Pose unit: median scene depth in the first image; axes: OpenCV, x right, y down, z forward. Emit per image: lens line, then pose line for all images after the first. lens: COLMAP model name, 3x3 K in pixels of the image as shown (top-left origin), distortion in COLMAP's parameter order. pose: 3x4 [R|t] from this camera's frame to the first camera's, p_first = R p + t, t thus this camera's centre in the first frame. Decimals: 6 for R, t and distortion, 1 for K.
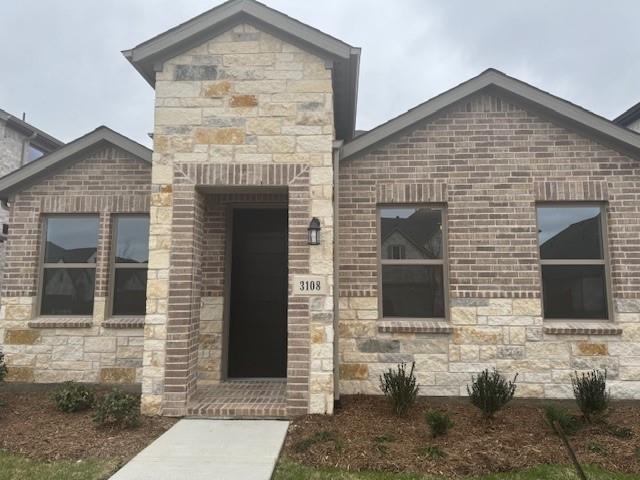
lens RADIAL K [[453.7, 0, 325.4], [0, 453.7, 241.1], [0, 0, 1]] dist [0.047676, -0.072773]
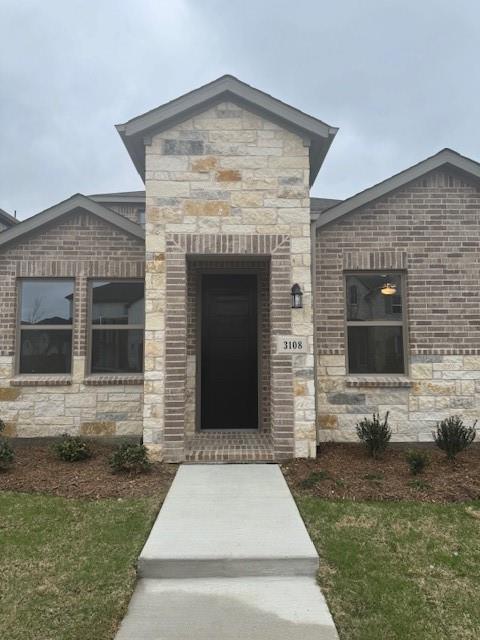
lens RADIAL K [[453.7, 0, 236.0], [0, 453.7, 319.9], [0, 0, 1]] dist [0.047676, -0.072773]
pose [[0.998274, -0.000958, 0.058720, -0.222188], [-0.001586, 0.999062, 0.043262, -0.010698], [-0.058707, -0.043281, 0.997337, -0.092899]]
